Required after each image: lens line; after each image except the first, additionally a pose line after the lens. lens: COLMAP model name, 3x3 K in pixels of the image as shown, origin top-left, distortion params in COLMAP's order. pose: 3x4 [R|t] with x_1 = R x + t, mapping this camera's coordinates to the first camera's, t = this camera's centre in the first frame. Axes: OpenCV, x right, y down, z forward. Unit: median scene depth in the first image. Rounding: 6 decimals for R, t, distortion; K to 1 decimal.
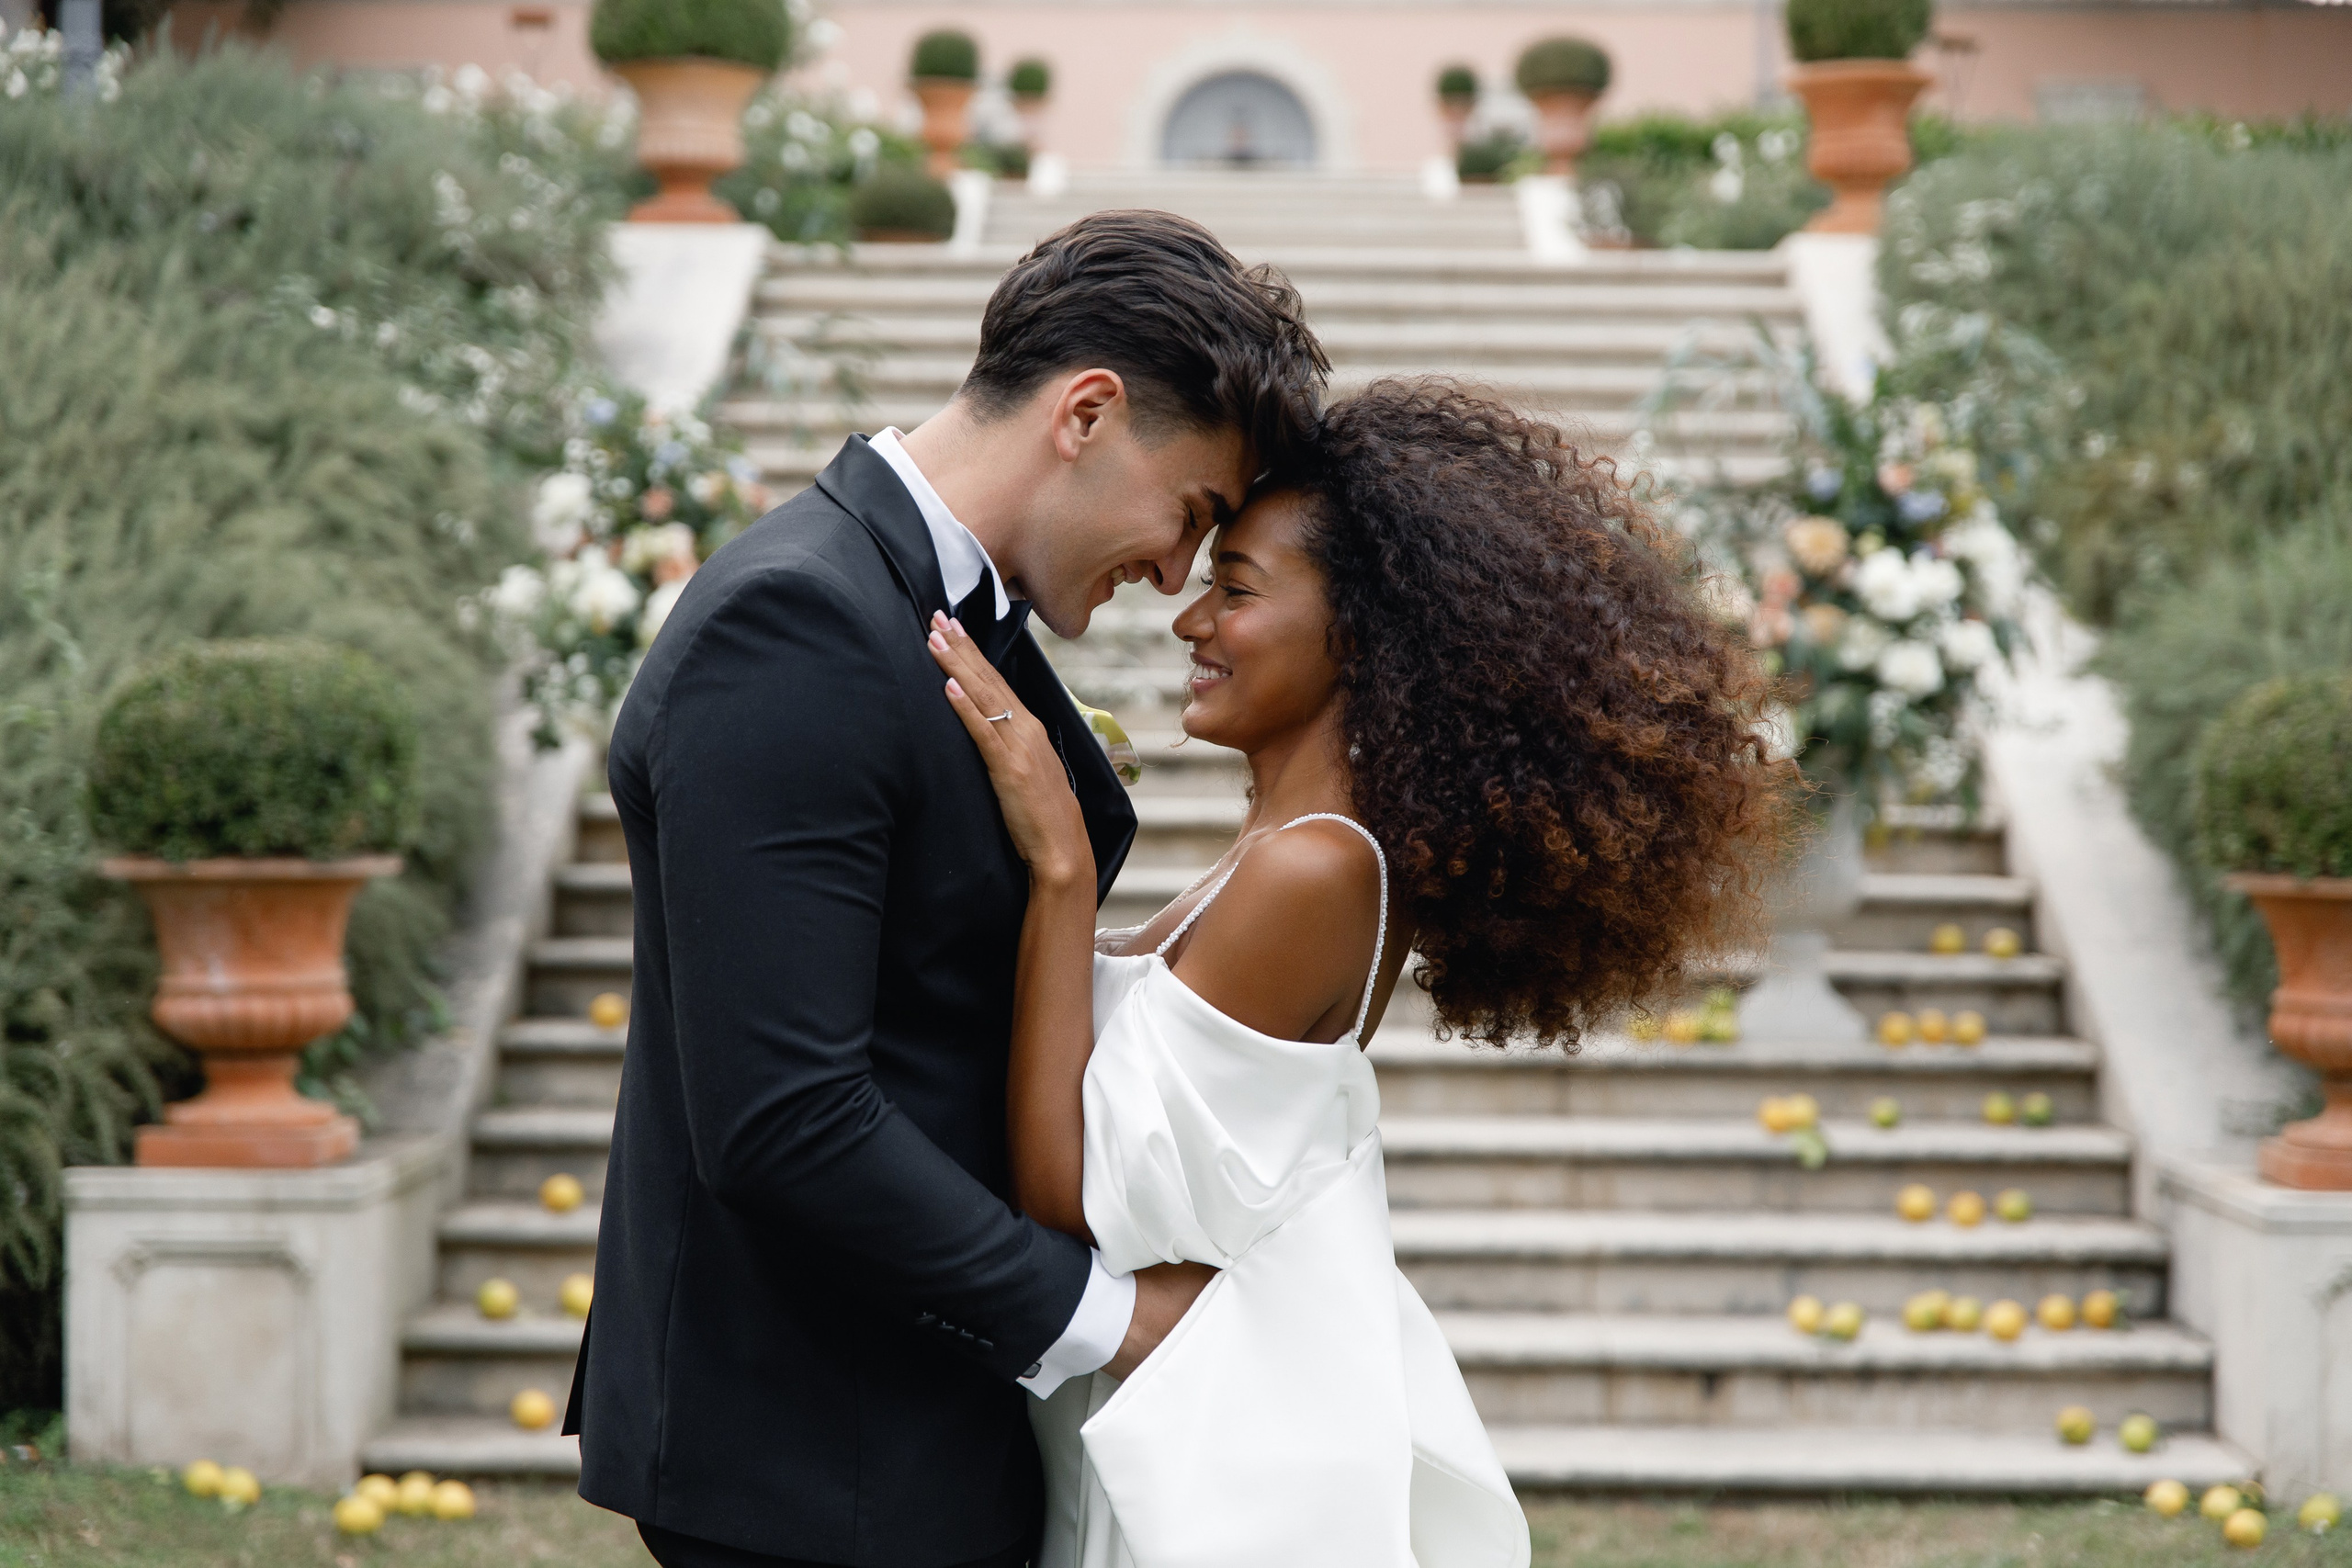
lens RADIAL K [[4488.6, 0, 1185.0], [0, 4488.6, 817.8], [0, 0, 1]] dist [-0.010998, 0.155237]
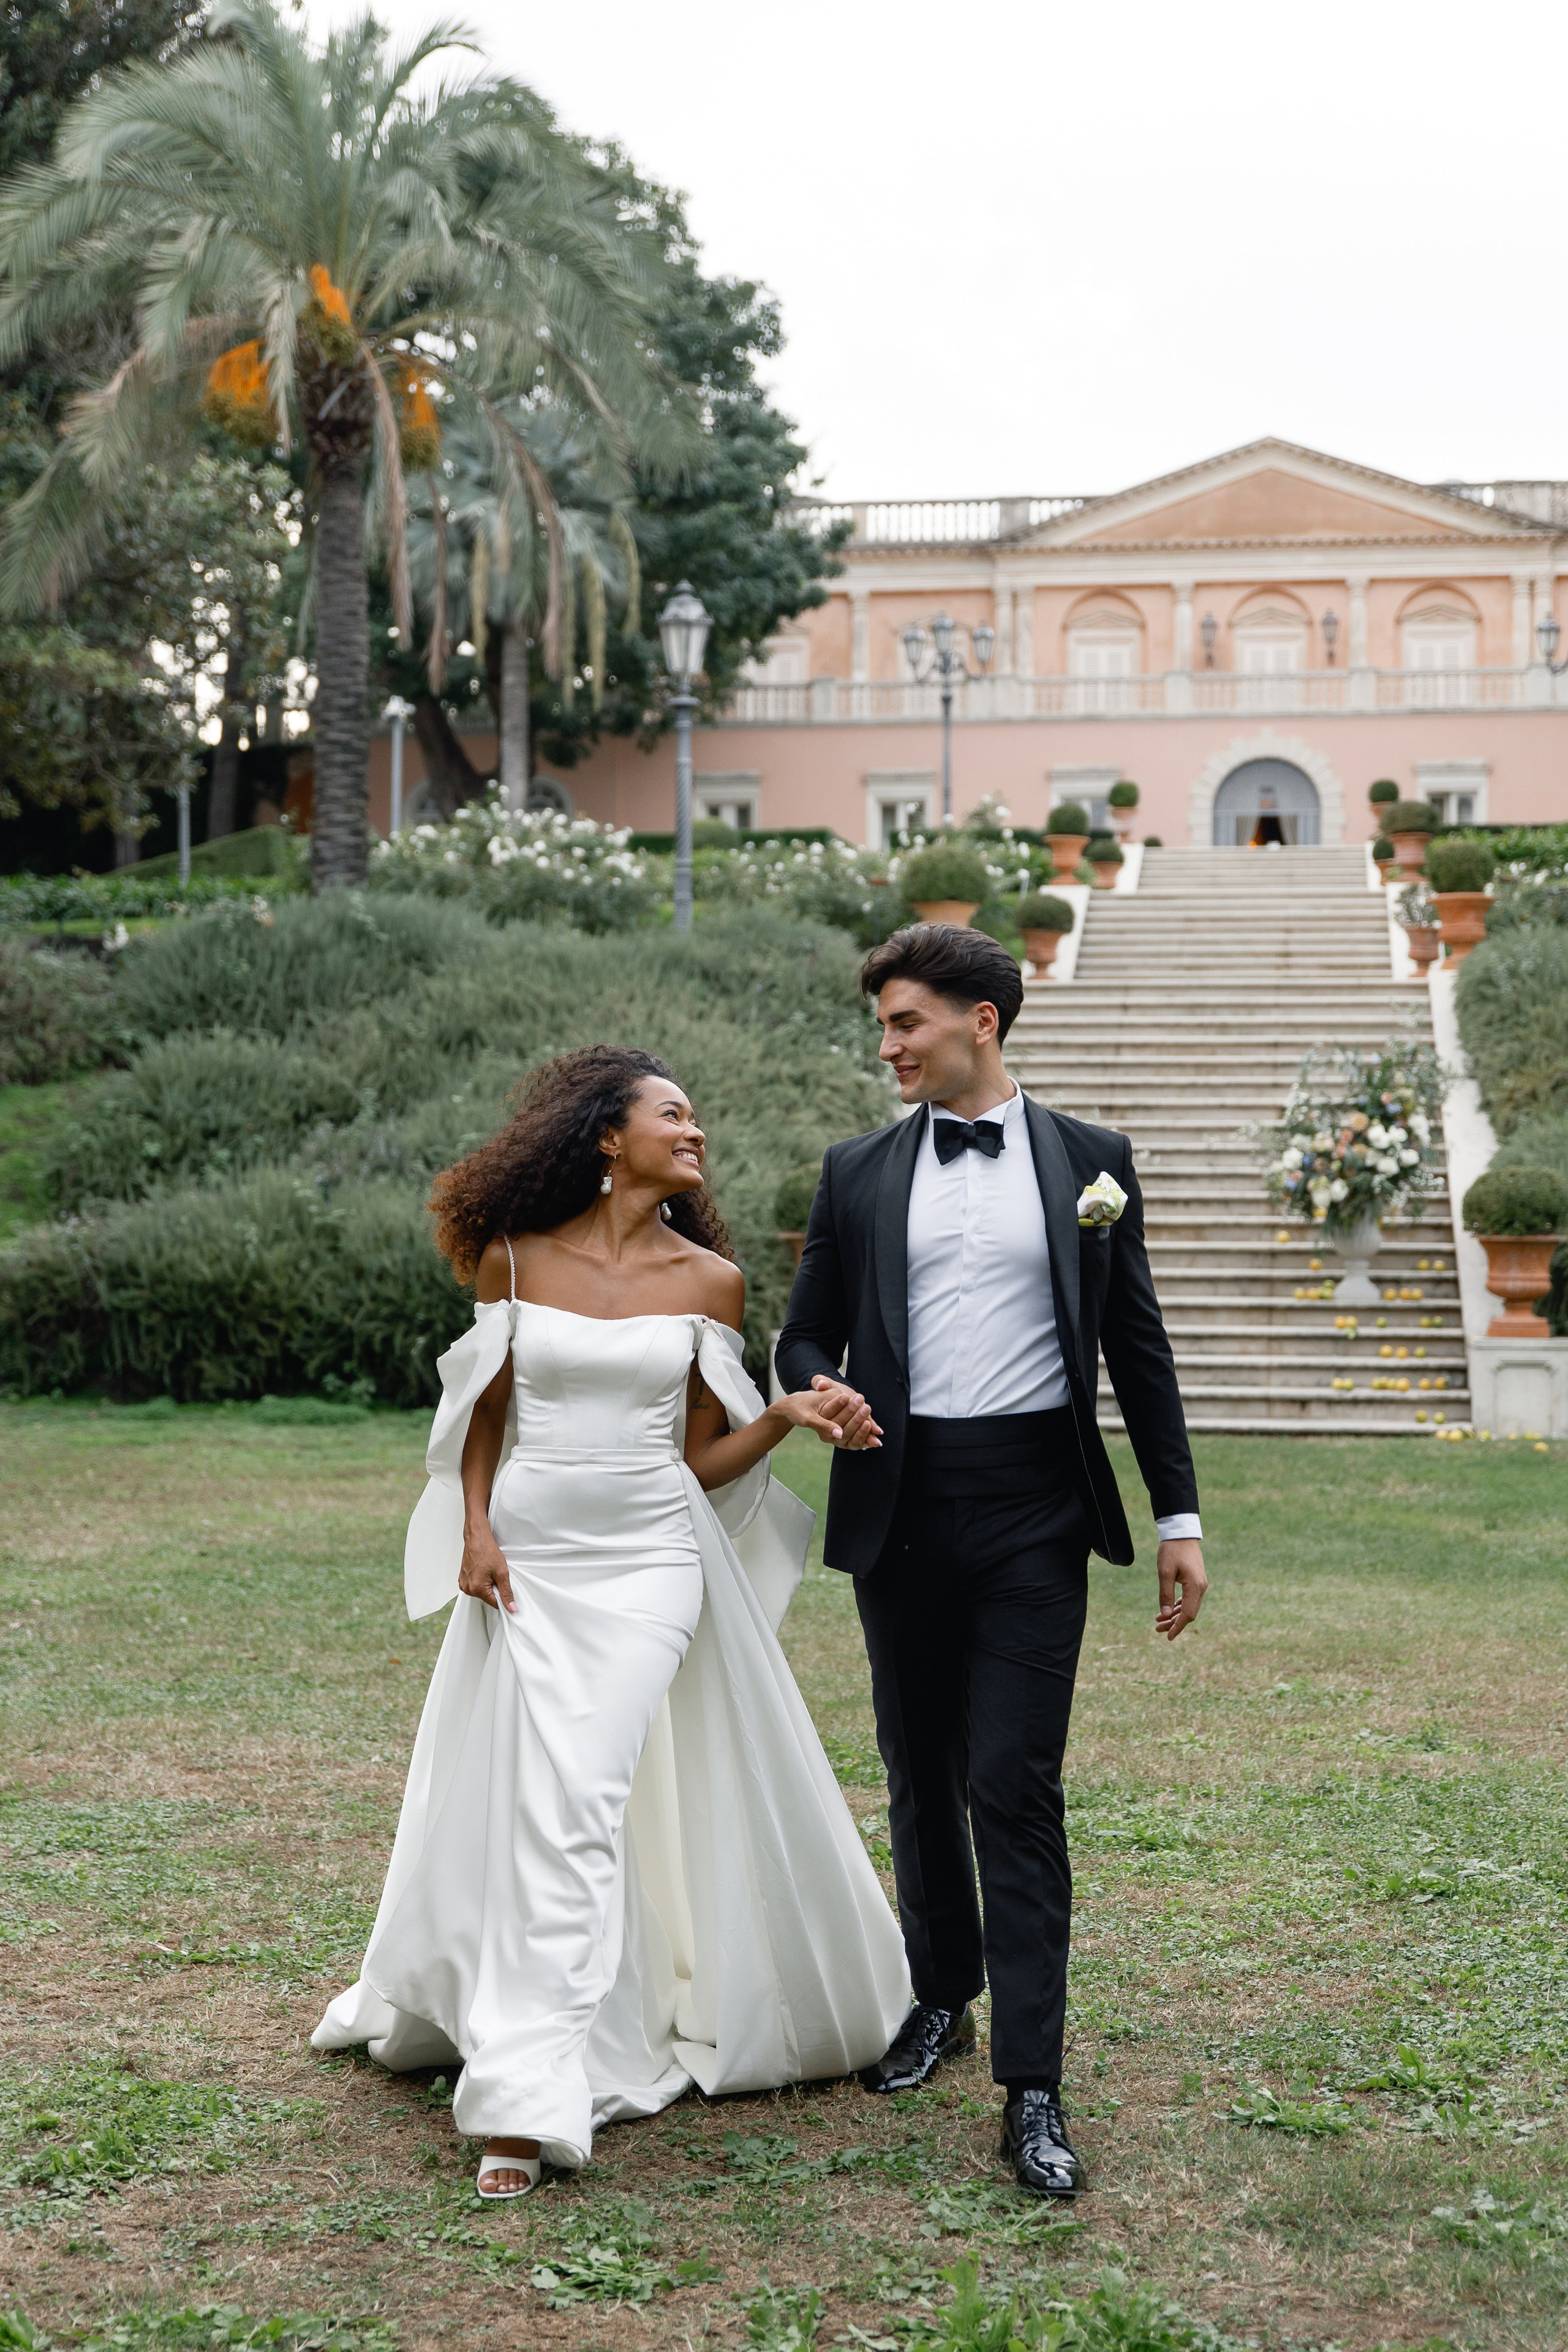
lens RADIAL K [[3433.8, 0, 784.0], [0, 3433.8, 1176.0], [0, 0, 1]] dist [0.008024, -0.083245]
pose [[0.989995, -0.006782, -0.140941, 0.089411], [0.003634, 0.999738, -0.022579, 0.021105], [0.141057, 0.021841, 0.989760, -1.222437]]
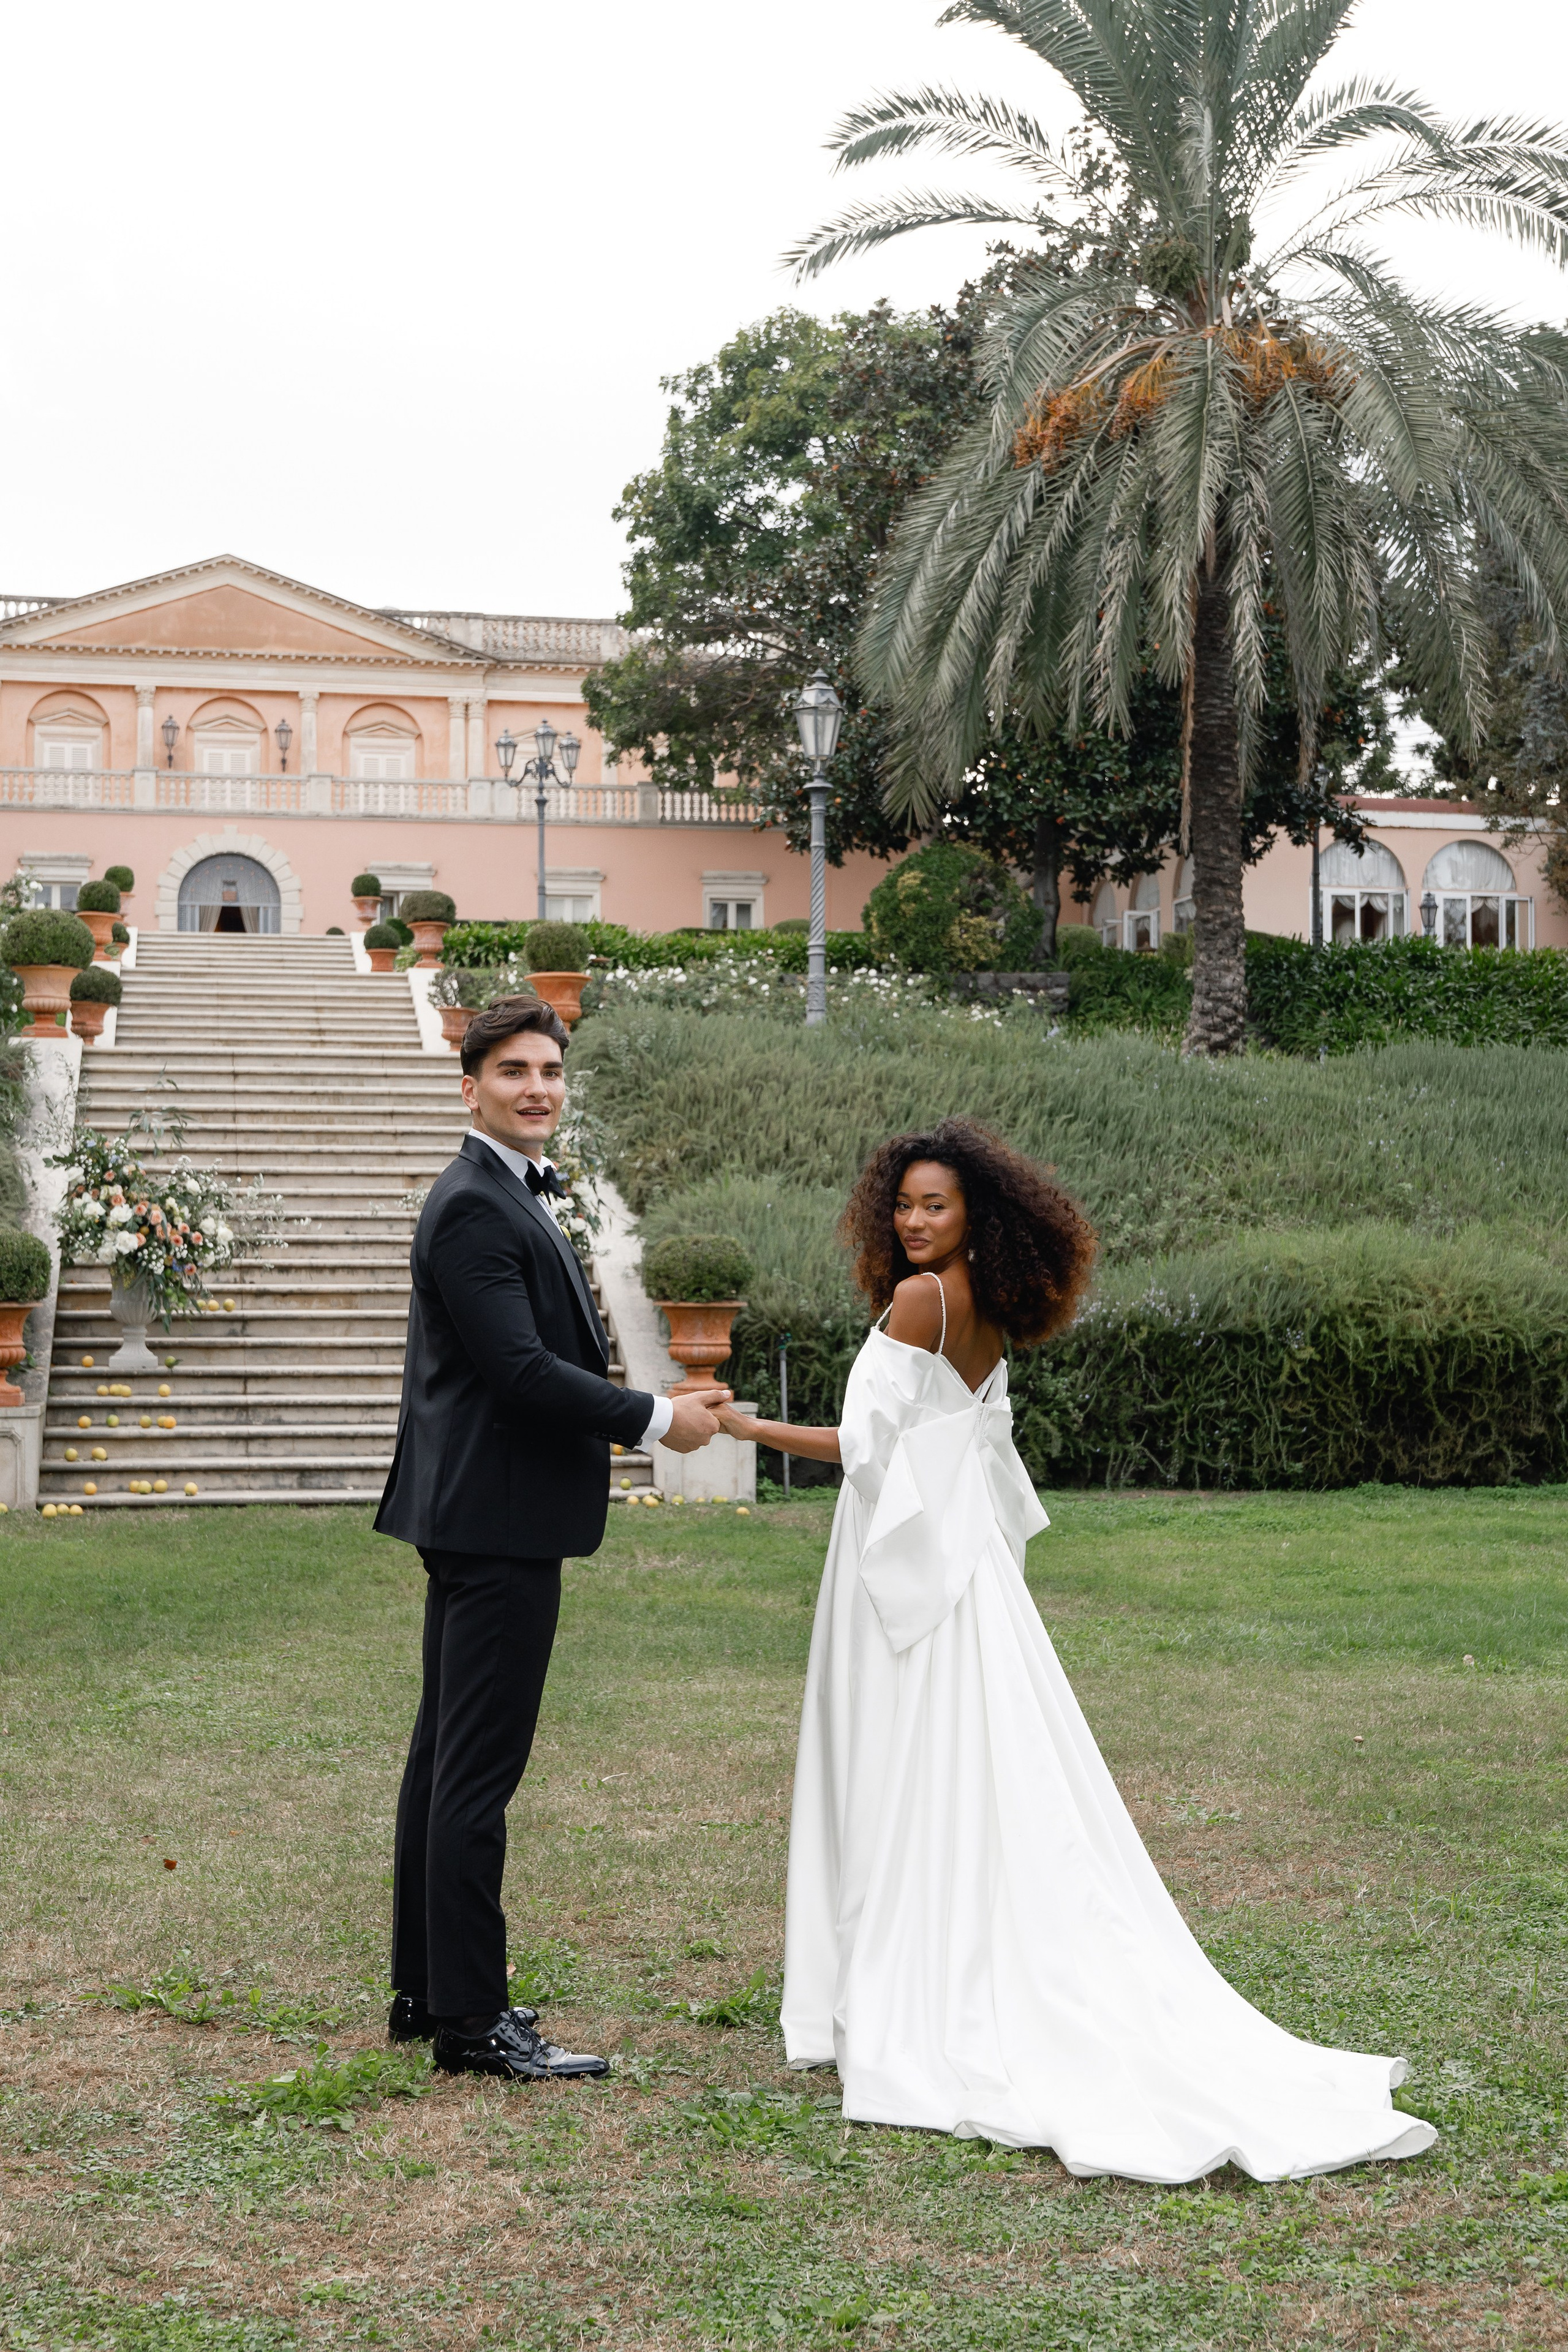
lens RADIAL K [[3095.0, 0, 784.0], [0, 3095.0, 1176.0], [0, 0, 1]] dist [0.016537, 0.010187]
pose [[0.979920, -0.001324, 0.199389, -0.092752], [0.009930, 0.999061, -0.042169, 0.015266], [-0.199146, 0.043302, 0.979013, -0.982268]]
